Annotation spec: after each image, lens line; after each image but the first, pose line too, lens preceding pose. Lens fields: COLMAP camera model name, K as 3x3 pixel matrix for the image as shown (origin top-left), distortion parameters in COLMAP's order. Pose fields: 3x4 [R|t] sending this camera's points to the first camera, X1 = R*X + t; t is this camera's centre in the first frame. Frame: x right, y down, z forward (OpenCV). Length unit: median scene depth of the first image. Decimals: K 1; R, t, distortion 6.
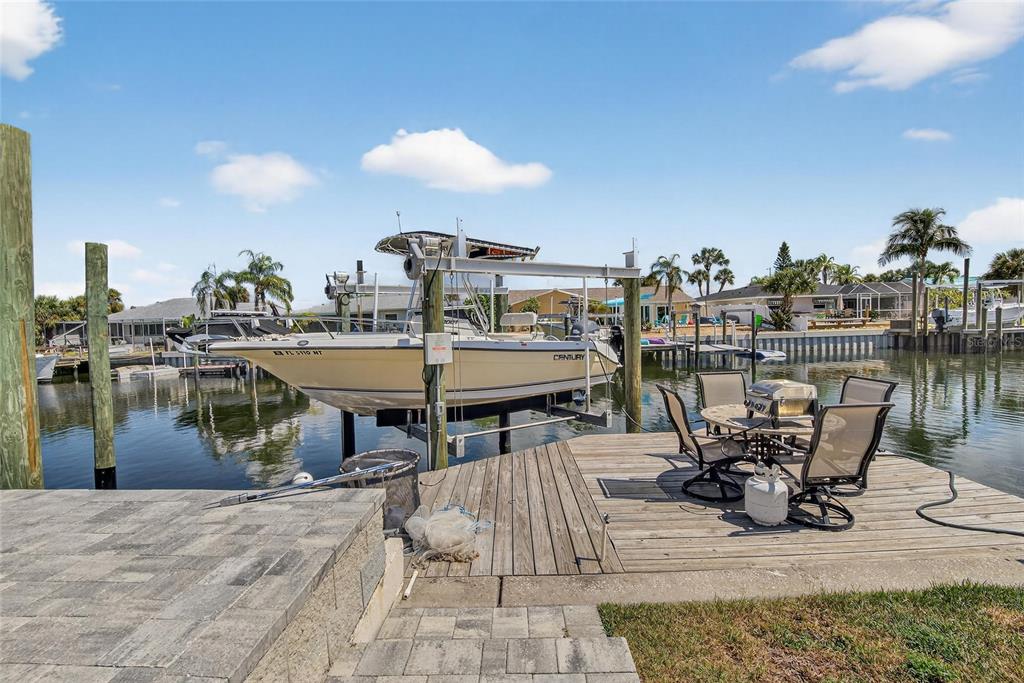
lens RADIAL K [[476.2, 0, 512.6], [0, 476.2, 341.8], [0, 0, 1]] dist [-0.001730, 0.000068]
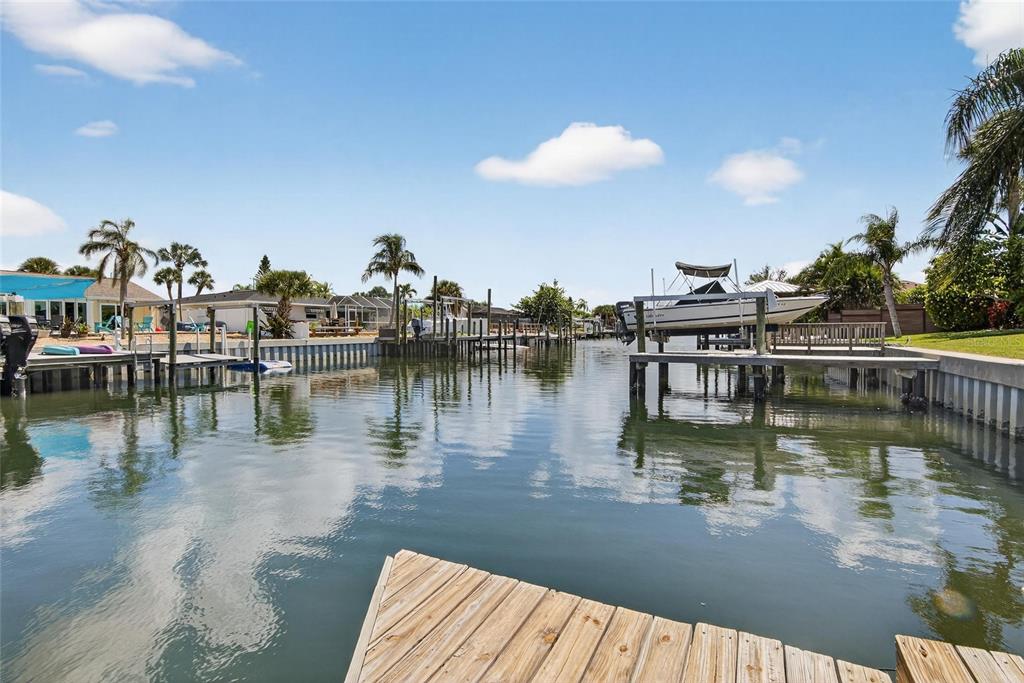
lens RADIAL K [[476.2, 0, 514.1], [0, 476.2, 342.2], [0, 0, 1]] dist [-0.001730, 0.000068]
pose [[0.536731, 0.002424, 0.843750, 0.060510], [0.024040, 0.999546, -0.018163, 0.009868], [-0.843411, 0.030032, 0.536430, 0.174896]]
